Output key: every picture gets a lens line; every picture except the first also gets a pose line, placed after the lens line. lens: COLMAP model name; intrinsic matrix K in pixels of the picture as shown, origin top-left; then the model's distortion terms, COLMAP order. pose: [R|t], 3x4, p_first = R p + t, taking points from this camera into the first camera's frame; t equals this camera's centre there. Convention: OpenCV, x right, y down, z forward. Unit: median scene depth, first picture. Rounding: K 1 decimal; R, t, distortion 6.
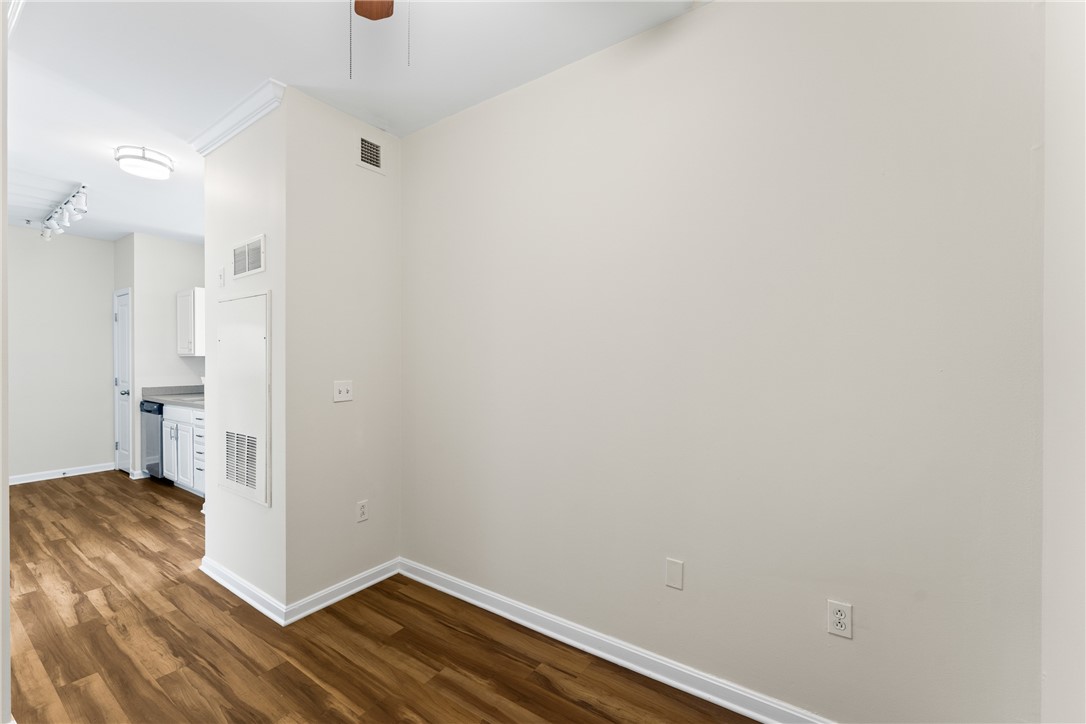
lens RADIAL K [[457.8, 0, 538.6], [0, 457.8, 365.5], [0, 0, 1]] dist [-0.000853, -0.000330]
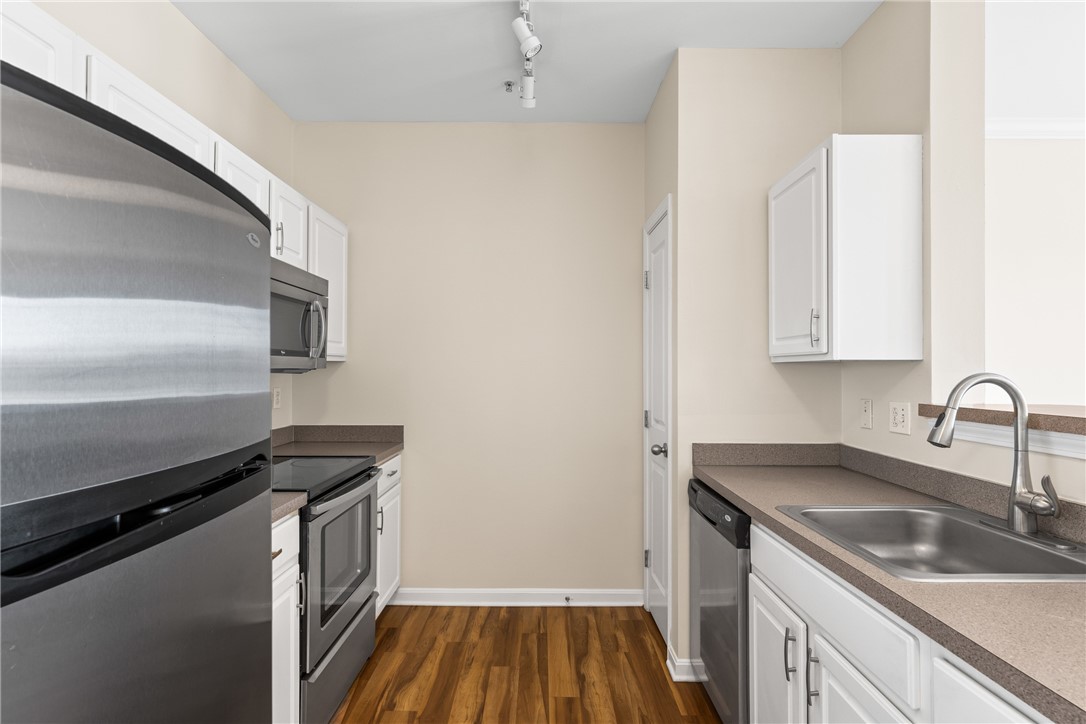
lens RADIAL K [[564.4, 0, 536.6], [0, 564.4, 358.0], [0, 0, 1]] dist [0.004137, -0.001569]
pose [[0.570449, -0.019925, -0.821091, -0.549994], [-0.013949, 0.999326, -0.033941, -0.006302], [0.821214, 0.030815, 0.569787, 0.618779]]
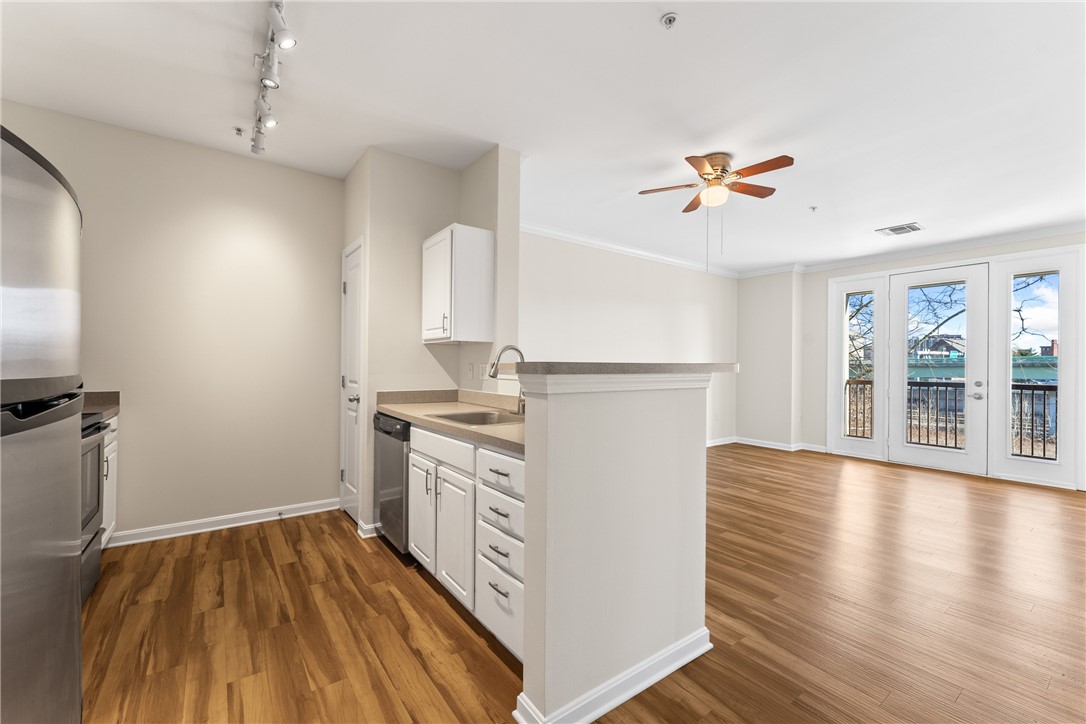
lens RADIAL K [[437.6, 0, 535.4], [0, 437.6, 364.1], [0, 0, 1]] dist [-0.001444, -0.000958]
pose [[0.946745, 0.003630, -0.321965, -0.467886], [-0.008867, 0.999851, -0.014801, 0.017105], [0.321863, 0.016867, 0.946636, 0.501776]]
